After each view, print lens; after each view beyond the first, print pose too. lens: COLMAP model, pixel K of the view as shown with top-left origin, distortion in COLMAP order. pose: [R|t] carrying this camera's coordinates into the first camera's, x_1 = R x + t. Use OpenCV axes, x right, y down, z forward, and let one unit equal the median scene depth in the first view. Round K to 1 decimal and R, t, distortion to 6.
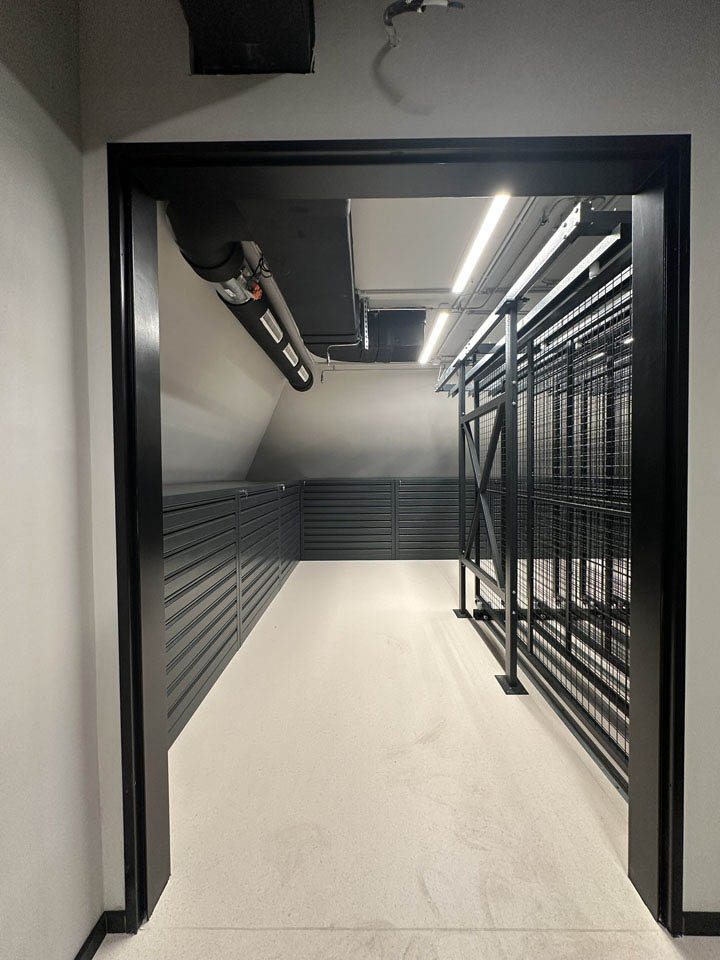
lens RADIAL K [[383.8, 0, 364.8], [0, 383.8, 482.2], [0, 0, 1]] dist [-0.001255, 0.000398]
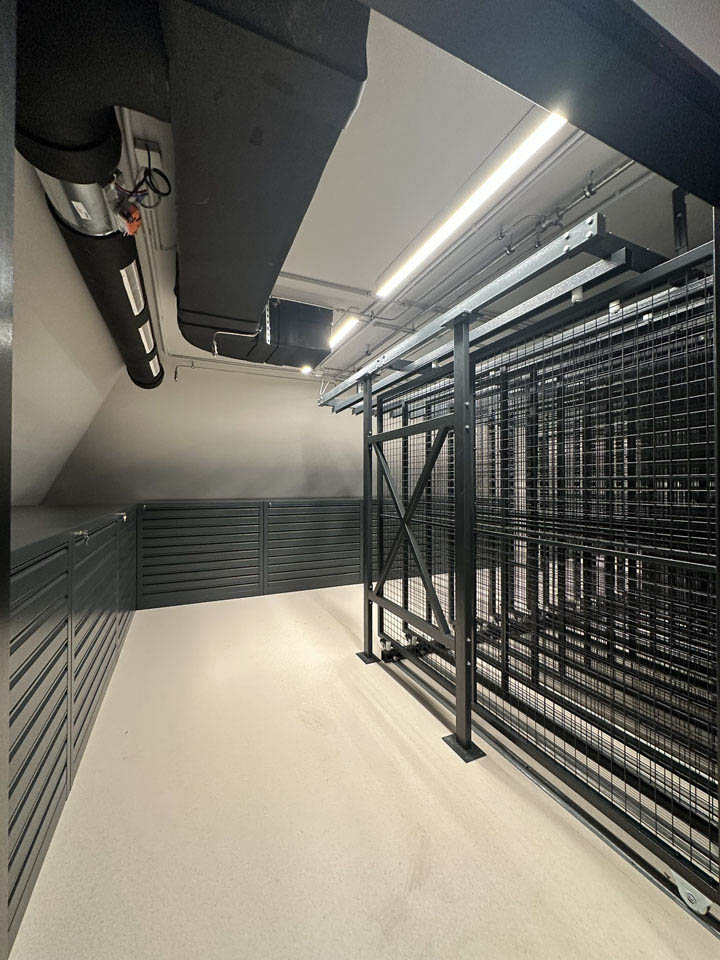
lens RADIAL K [[383.8, 0, 364.8], [0, 383.8, 482.2], [0, 0, 1]] dist [-0.001255, 0.000398]
pose [[0.905869, 0.009758, 0.423446, -0.138539], [0.005940, 0.999344, -0.035738, -0.030996], [-0.423517, 0.034889, 0.905216, 0.197452]]
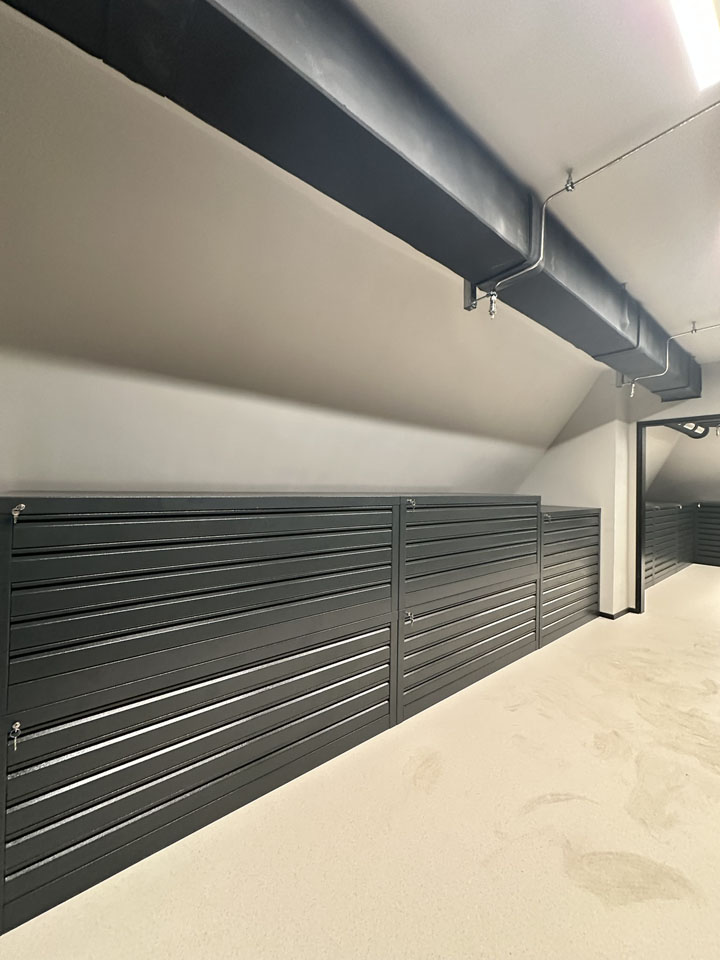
lens RADIAL K [[387.0, 0, 360.3], [0, 387.0, 490.4], [0, 0, 1]] dist [-0.000748, 0.012847]
pose [[0.637680, -0.001045, -0.770300, 0.232818], [-0.024387, 0.999470, -0.021544, 0.019428], [0.769915, 0.032523, 0.637317, -1.357835]]
